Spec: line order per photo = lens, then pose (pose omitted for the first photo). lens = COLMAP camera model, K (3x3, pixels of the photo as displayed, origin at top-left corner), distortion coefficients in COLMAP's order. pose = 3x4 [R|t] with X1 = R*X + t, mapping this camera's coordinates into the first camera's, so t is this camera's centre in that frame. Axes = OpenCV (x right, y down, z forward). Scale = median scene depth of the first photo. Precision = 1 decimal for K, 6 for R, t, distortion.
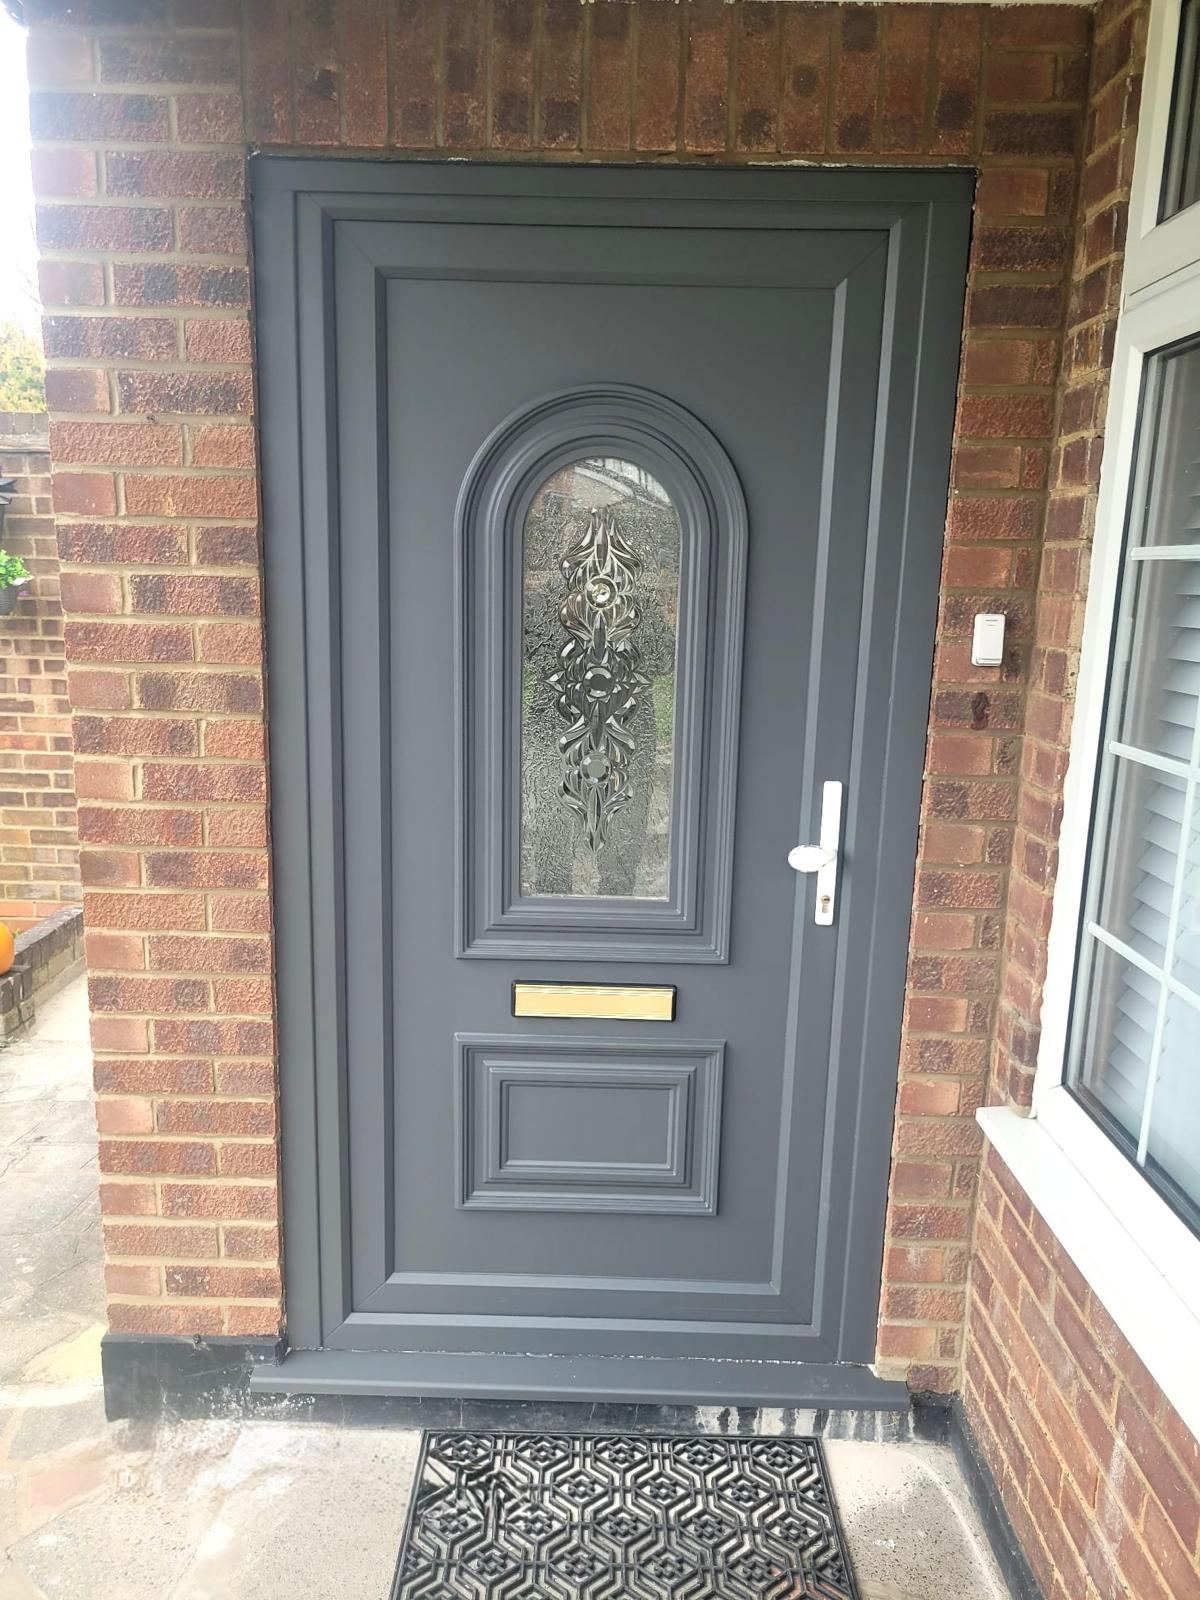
lens RADIAL K [[1182.7, 0, 594.4], [0, 1182.7, 797.0], [0, 0, 1]] dist [0.026158, -0.015999]
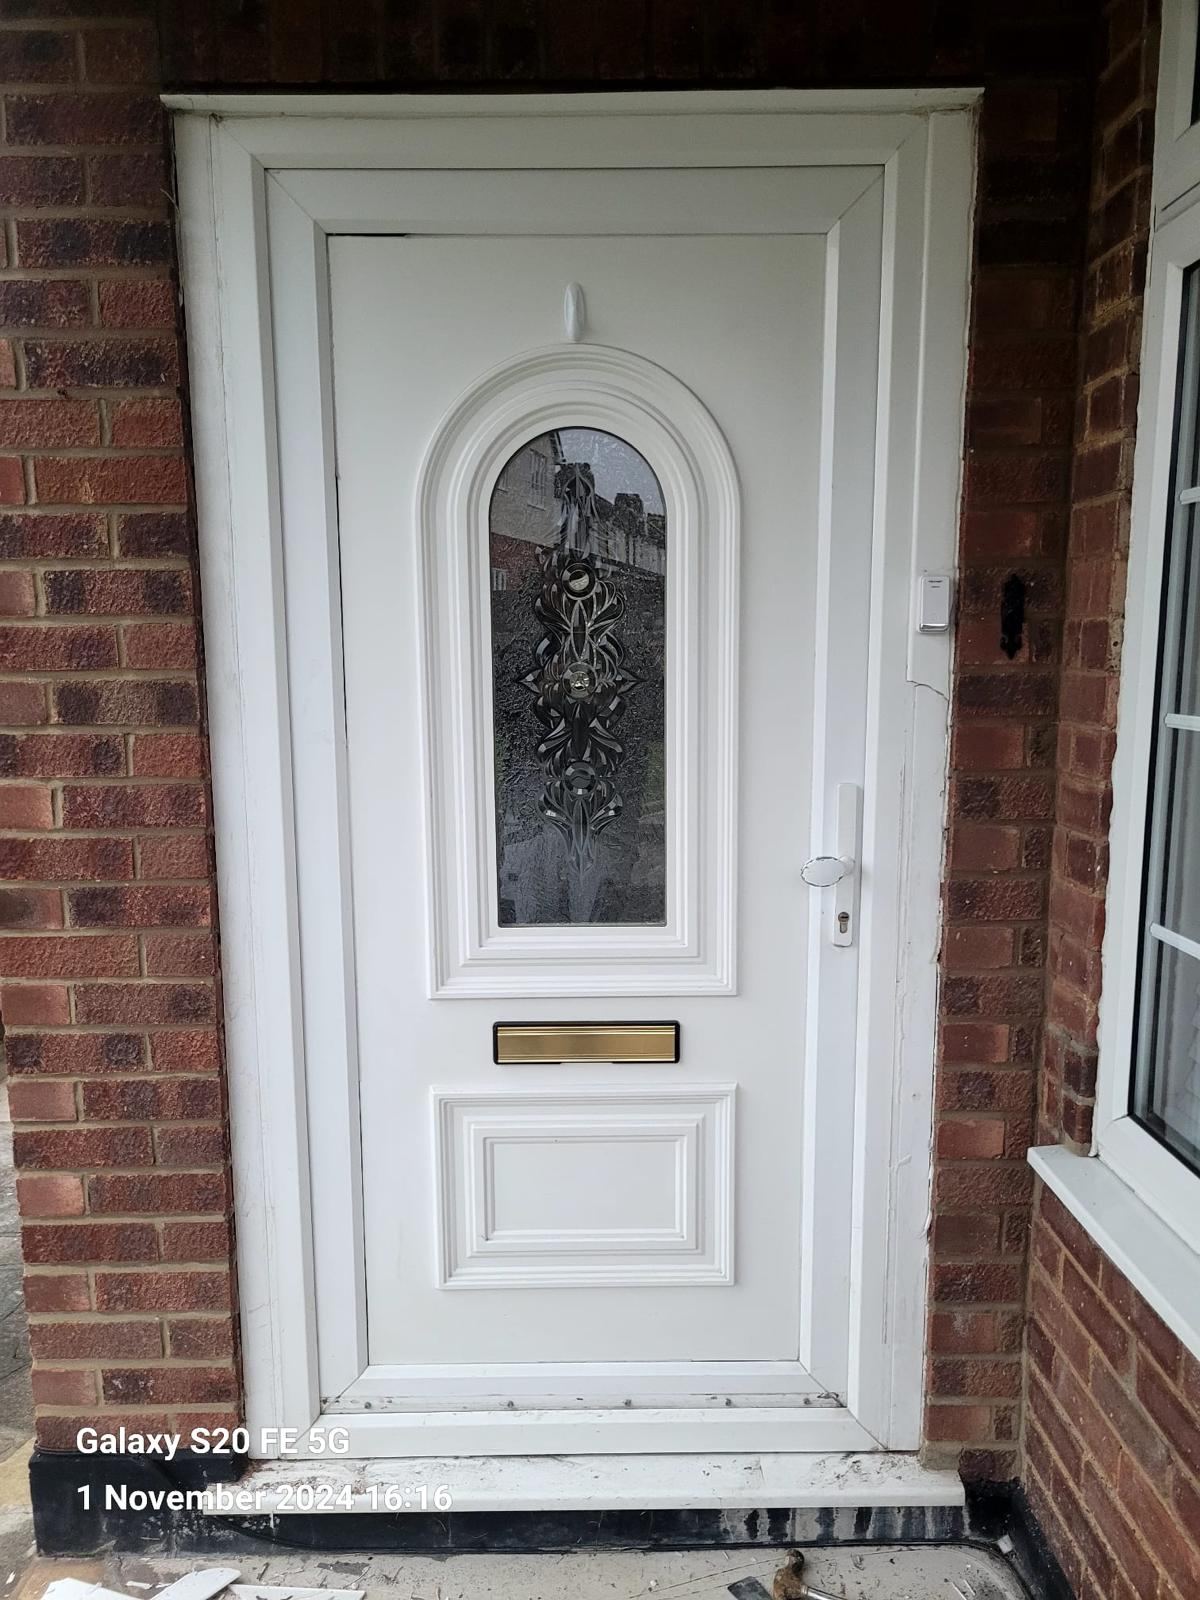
lens RADIAL K [[1182.7, 0, 601.9], [0, 1182.7, 807.6], [0, 0, 1]] dist [0.026158, -0.015999]
pose [[0.999312, -0.033437, 0.016044, 0.002917], [0.034164, 0.998289, -0.047450, 0.043004], [-0.014430, 0.047965, 0.998745, 0.118957]]
